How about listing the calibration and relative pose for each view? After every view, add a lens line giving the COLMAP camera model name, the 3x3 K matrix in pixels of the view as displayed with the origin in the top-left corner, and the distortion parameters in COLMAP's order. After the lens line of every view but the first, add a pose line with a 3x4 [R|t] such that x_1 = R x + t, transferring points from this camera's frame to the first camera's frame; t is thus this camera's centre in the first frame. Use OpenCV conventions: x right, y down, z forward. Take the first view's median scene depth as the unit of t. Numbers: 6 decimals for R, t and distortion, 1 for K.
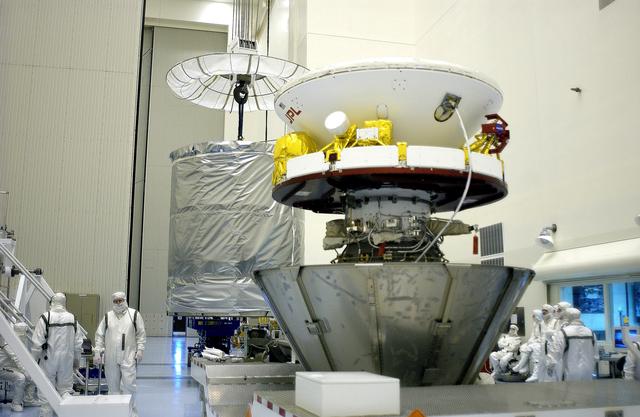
lens RADIAL K [[662.1, 0, 320.0], [0, 662.1, 208.5], [0, 0, 1]] dist [-0.110309, 0.088794]
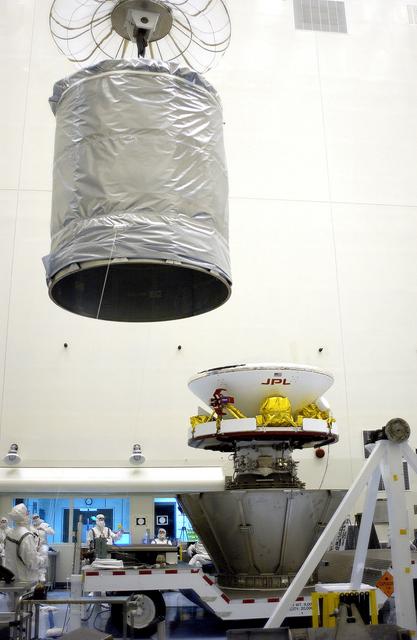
lens RADIAL K [[662.1, 0, 208.5], [0, 662.1, 320.0], [0, 0, 1]] dist [-0.110309, 0.088794]
pose [[0.992113, -0.050893, -0.114548, 0.184218], [0.034707, 0.989670, -0.139100, -0.101758], [0.120444, 0.134027, 0.983631, -0.627860]]
